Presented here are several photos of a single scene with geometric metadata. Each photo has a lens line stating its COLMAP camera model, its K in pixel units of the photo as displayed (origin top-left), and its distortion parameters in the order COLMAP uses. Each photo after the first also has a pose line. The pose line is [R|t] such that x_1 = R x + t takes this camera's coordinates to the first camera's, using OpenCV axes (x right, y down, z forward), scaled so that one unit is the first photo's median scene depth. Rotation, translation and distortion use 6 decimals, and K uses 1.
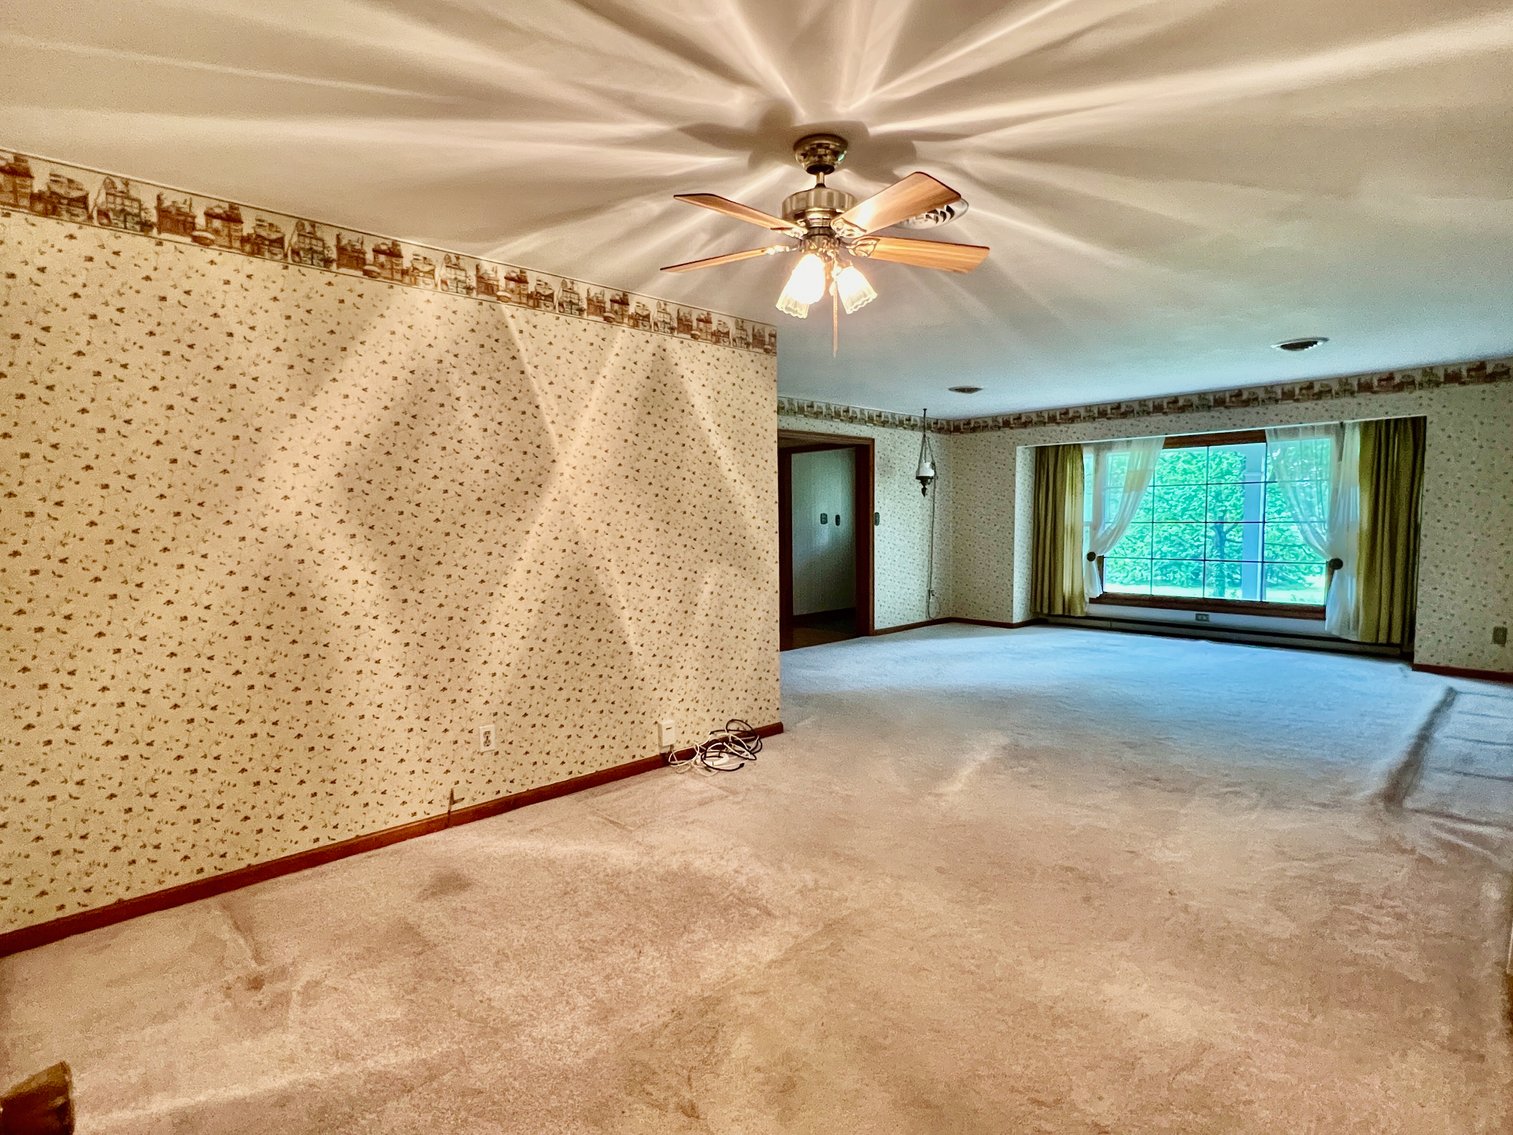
lens RADIAL K [[778.1, 0, 761.9], [0, 778.1, 571.5], [0, 0, 1]] dist [-0.009267, -0.001041]
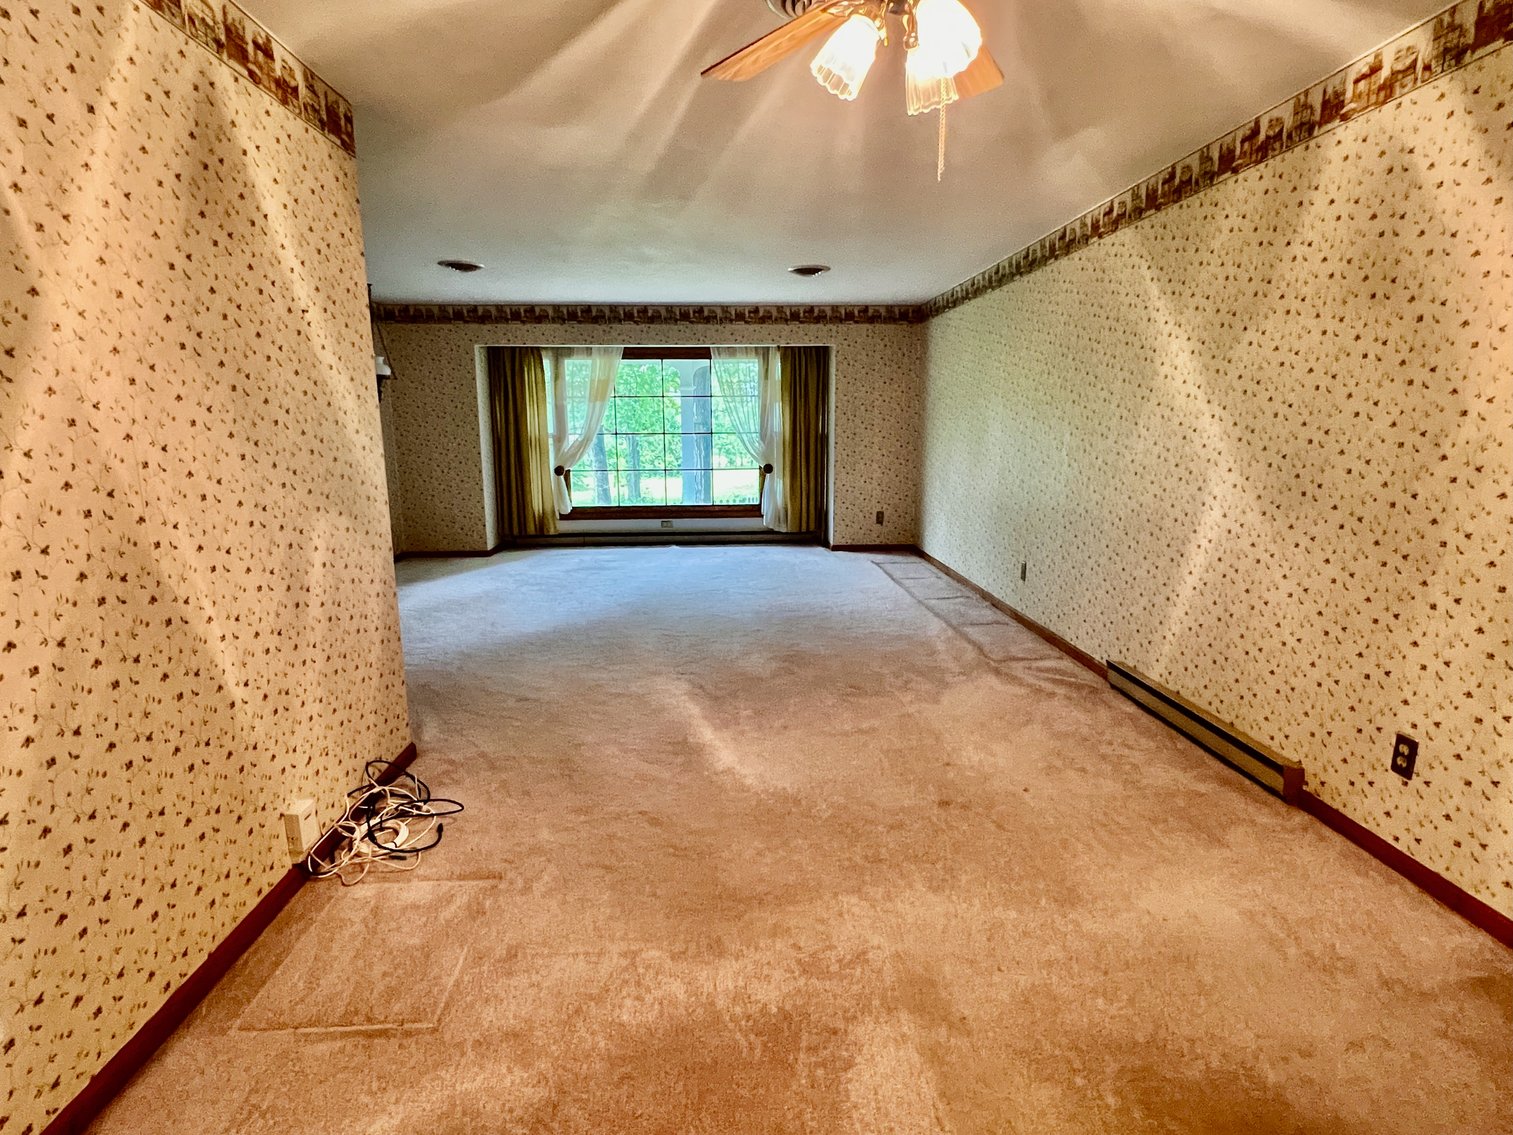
lens RADIAL K [[778.1, 0, 761.9], [0, 778.1, 571.5], [0, 0, 1]] dist [-0.009267, -0.001041]
pose [[0.638458, -0.139355, 0.756936, -0.295191], [0.052457, 0.989064, 0.137845, -0.029784], [-0.767867, -0.048302, 0.638786, 0.387634]]
